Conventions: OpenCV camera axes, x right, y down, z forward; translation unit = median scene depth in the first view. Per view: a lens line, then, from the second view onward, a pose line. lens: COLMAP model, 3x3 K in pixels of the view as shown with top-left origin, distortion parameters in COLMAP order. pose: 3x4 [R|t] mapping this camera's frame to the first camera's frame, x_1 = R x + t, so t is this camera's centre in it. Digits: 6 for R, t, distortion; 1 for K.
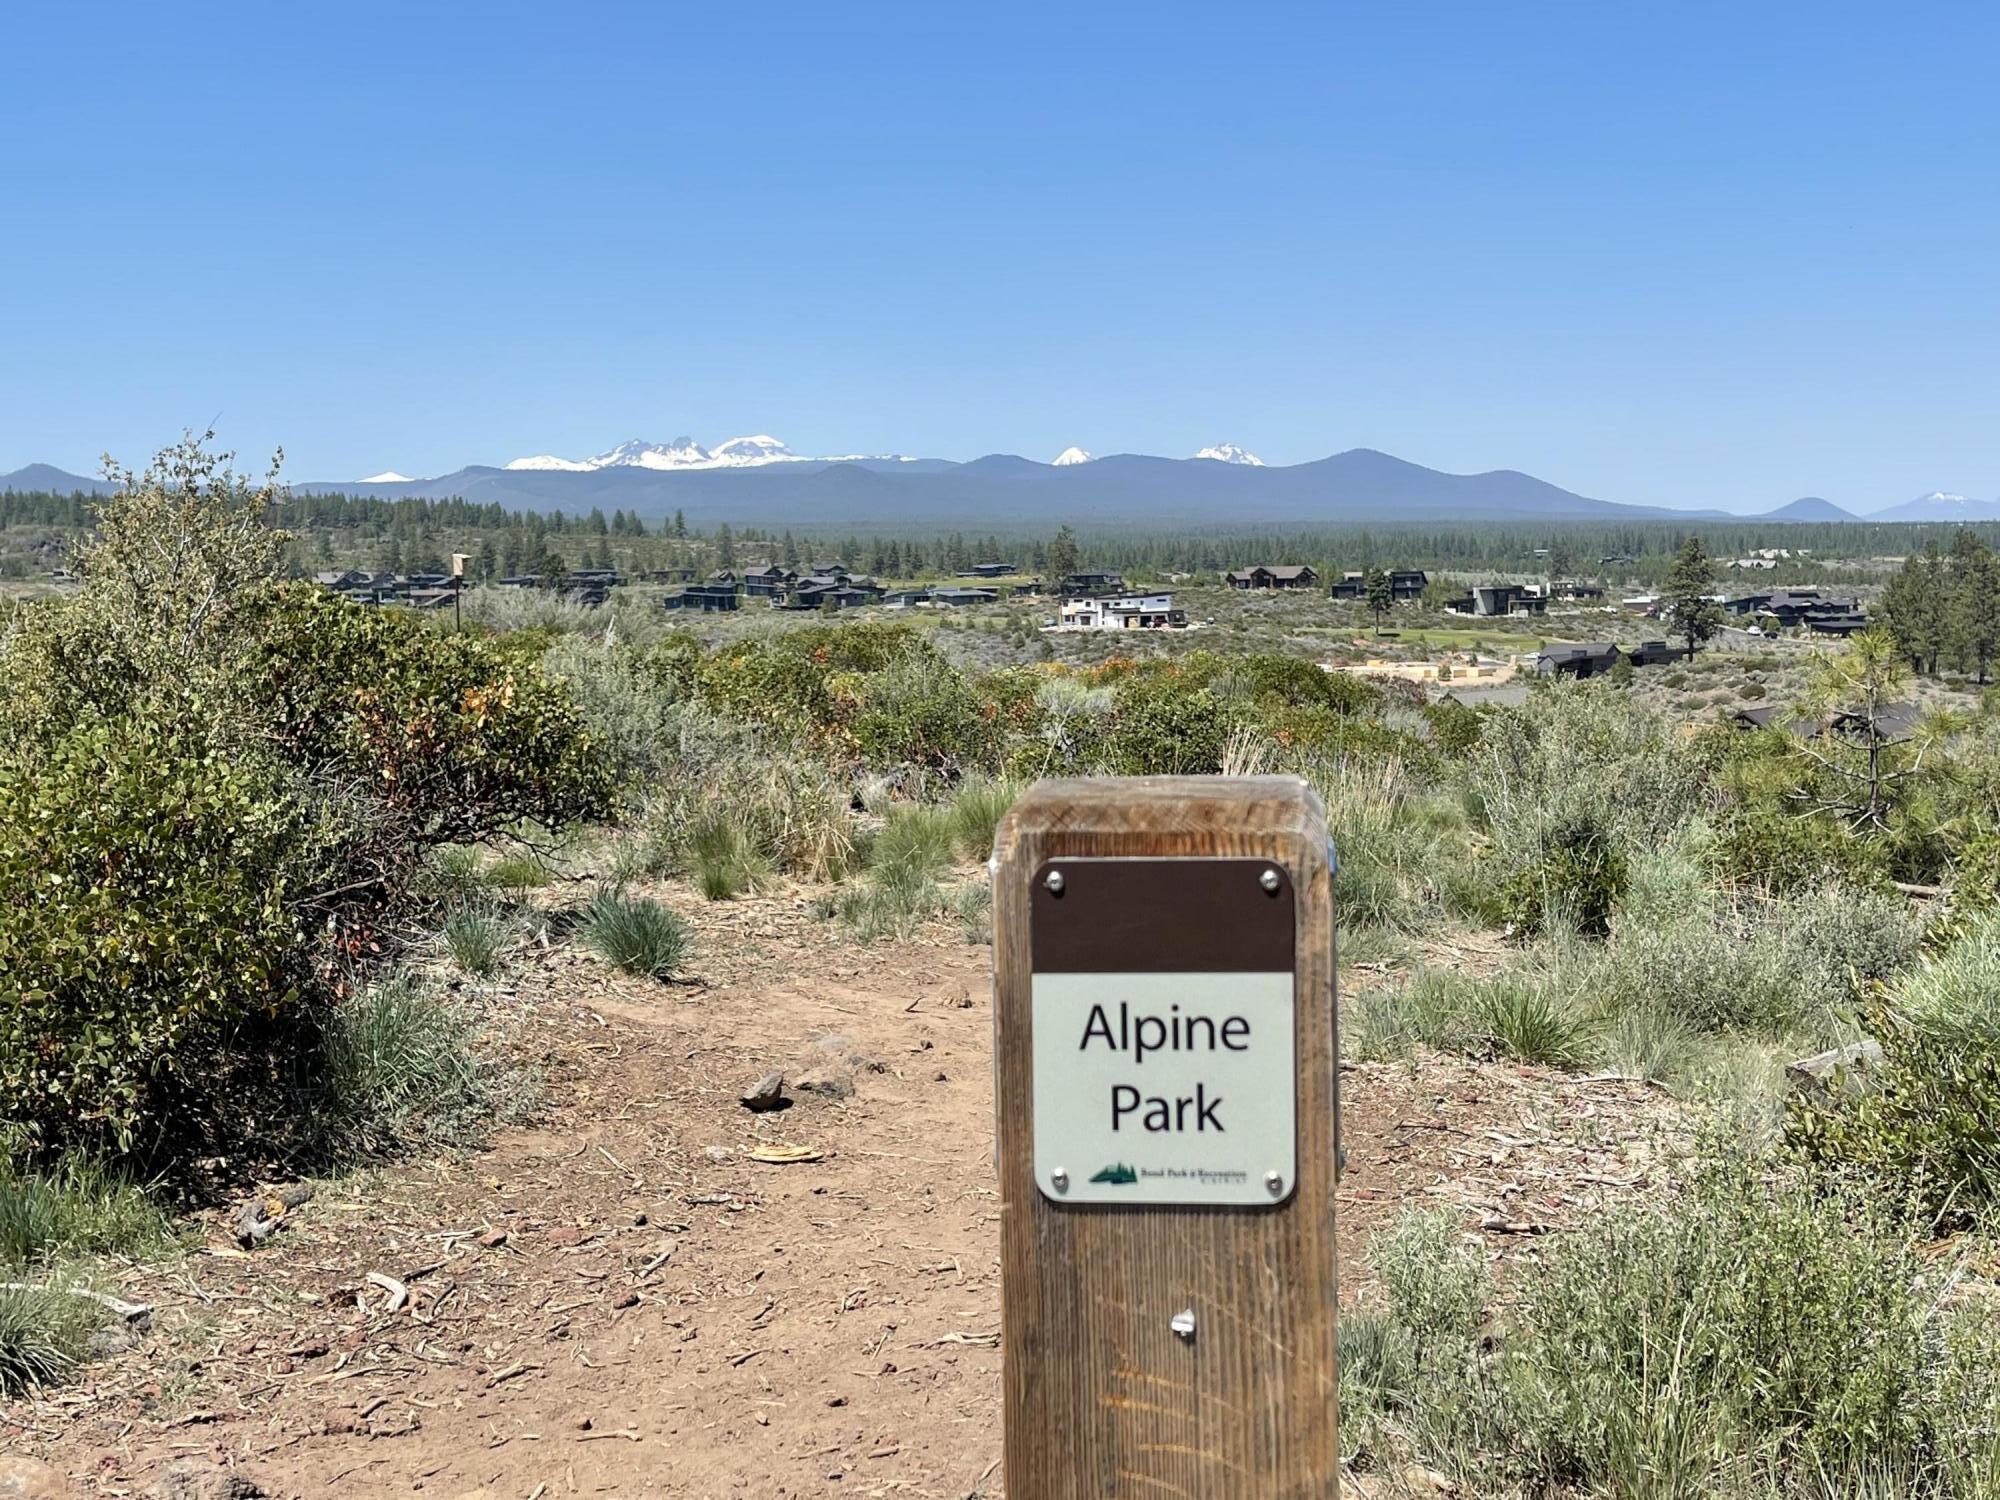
lens RADIAL K [[2465.5, 0, 1001.2], [0, 2465.5, 741.1], [0, 0, 1]] dist [0.023528, 0.000000]
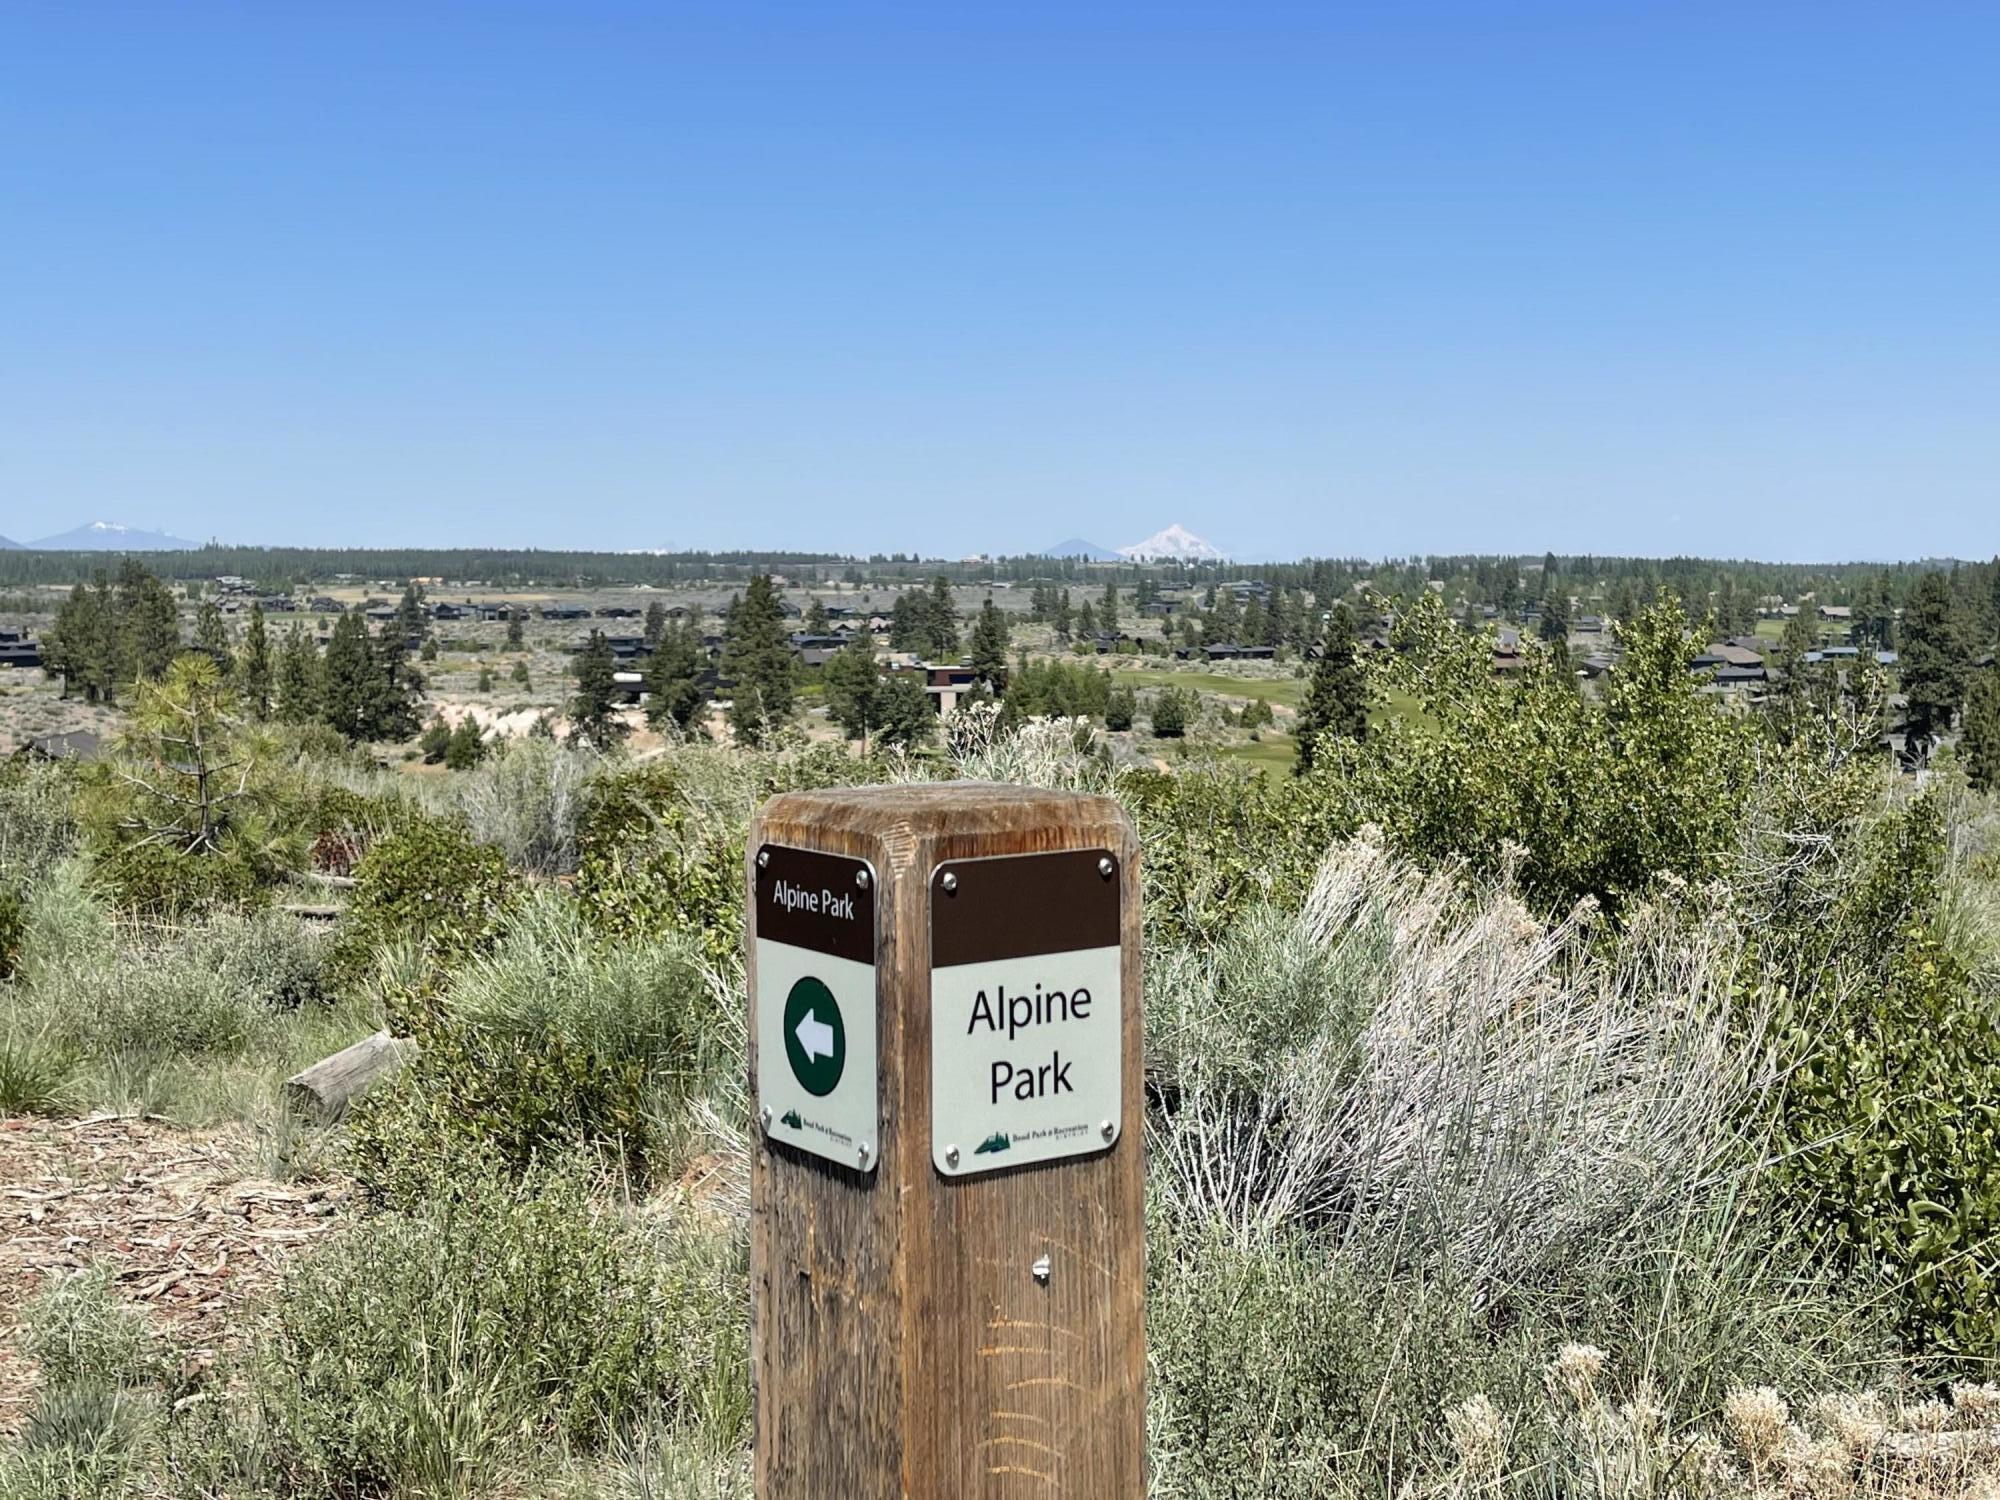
lens RADIAL K [[2465.5, 0, 998.9], [0, 2465.5, 758.5], [0, 0, 1]] dist [0.023528, 0.000000]
pose [[0.759915, -0.039685, 0.648810, -0.609843], [0.042565, 0.999030, 0.011252, -0.007932], [-0.648627, 0.019066, 0.760868, 0.144223]]
